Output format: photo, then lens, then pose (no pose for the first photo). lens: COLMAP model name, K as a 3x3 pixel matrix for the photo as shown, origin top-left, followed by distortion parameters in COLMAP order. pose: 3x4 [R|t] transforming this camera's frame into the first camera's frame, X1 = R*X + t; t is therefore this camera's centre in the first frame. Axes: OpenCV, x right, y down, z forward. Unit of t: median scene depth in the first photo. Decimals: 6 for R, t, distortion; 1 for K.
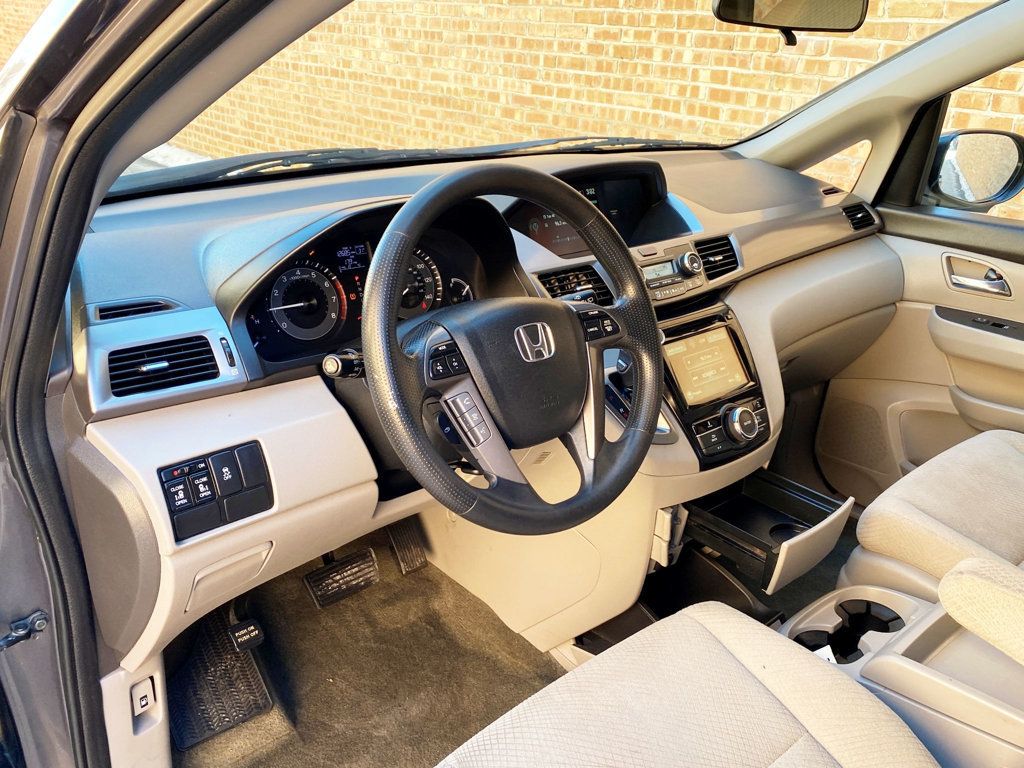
lens RADIAL K [[889.0, 0, 508.9], [0, 889.0, 410.6], [0, 0, 1]] dist [-0.002022, -0.001764]
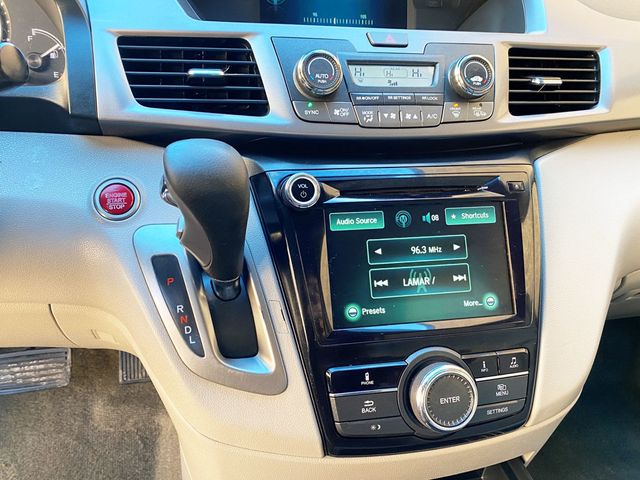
lens RADIAL K [[555.7, 0, 309.0], [0, 555.7, 247.8], [0, 0, 1]] dist [-0.002022, -0.001764]
pose [[0.878136, 0.268791, -0.395764, 0.087030], [-0.231459, 0.962681, 0.140253, -0.027338], [0.418693, -0.031558, 0.907579, 0.199423]]
